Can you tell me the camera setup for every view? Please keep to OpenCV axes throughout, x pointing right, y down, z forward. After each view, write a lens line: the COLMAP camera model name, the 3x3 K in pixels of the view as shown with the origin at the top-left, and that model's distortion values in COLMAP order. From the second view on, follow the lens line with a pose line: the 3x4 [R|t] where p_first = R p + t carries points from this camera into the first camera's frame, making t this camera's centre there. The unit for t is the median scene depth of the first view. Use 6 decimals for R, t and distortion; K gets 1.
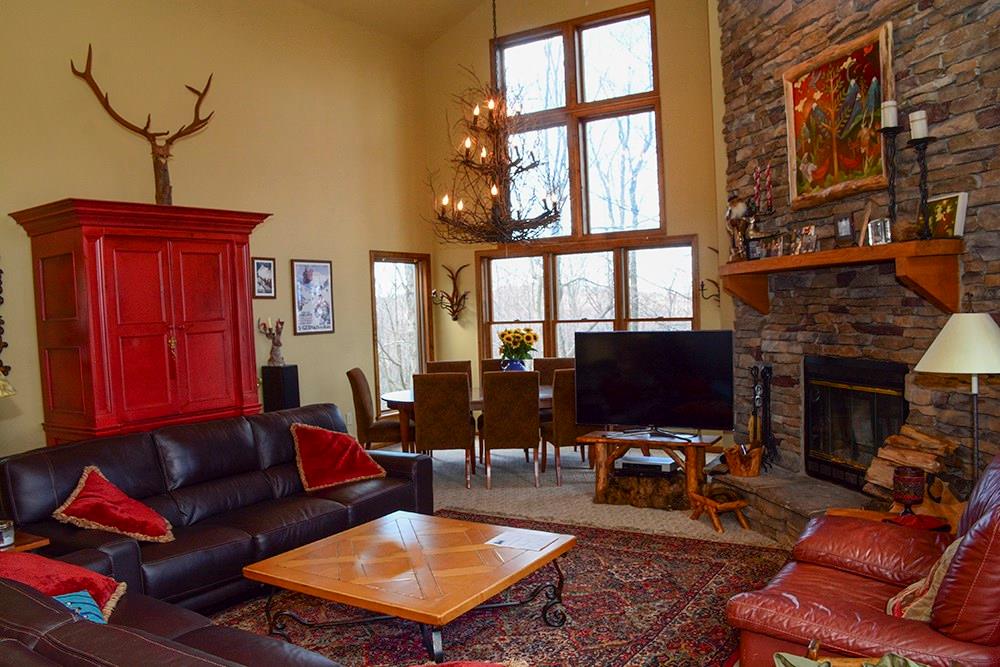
lens RADIAL K [[774.0, 0, 498.8], [0, 774.0, 342.8], [0, 0, 1]] dist [-0.150962, 0.097485]
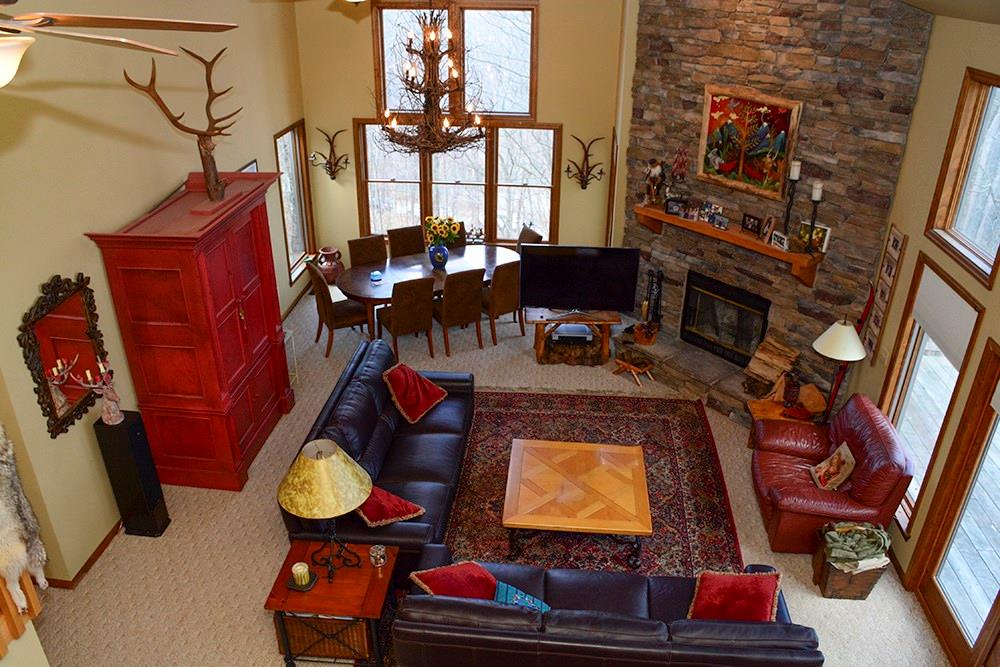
lens RADIAL K [[774.0, 0, 497.5], [0, 774.0, 336.5], [0, 0, 1]] dist [-0.150962, 0.097485]
pose [[0.888133, -0.164754, 0.429041, -0.635396], [-0.021711, 0.917454, 0.397249, -0.470259], [-0.459073, -0.362125, 0.811244, -0.136661]]
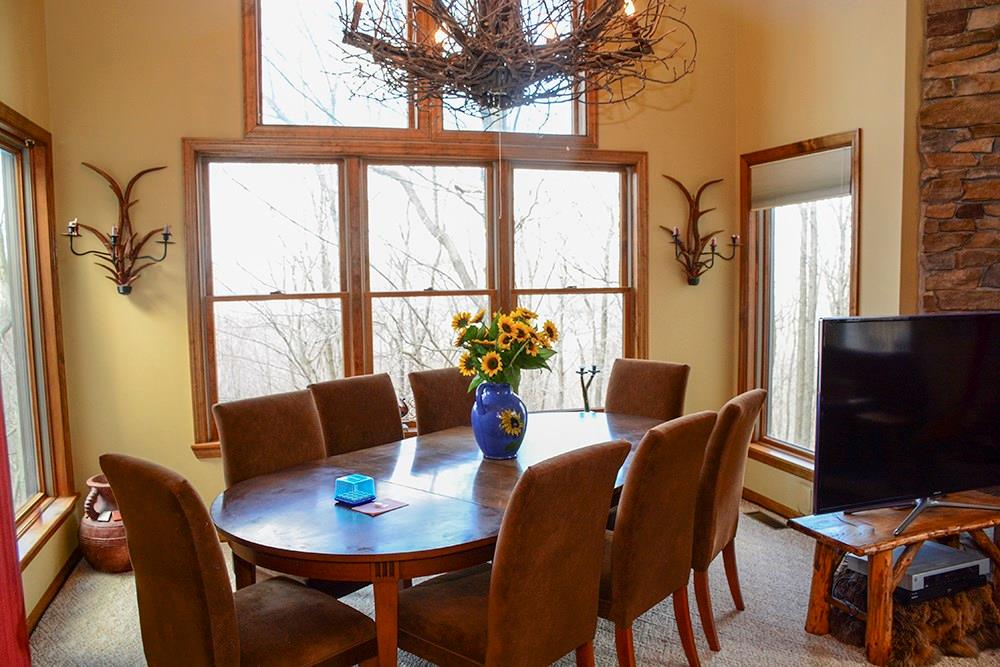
lens RADIAL K [[774.0, 0, 500.1], [0, 774.0, 336.0], [0, 0, 1]] dist [-0.150962, 0.097485]
pose [[0.653762, -0.046630, 0.755262, -0.427727], [0.020983, 0.998833, 0.043505, -0.034759], [-0.756409, -0.012594, 0.653978, 1.012991]]
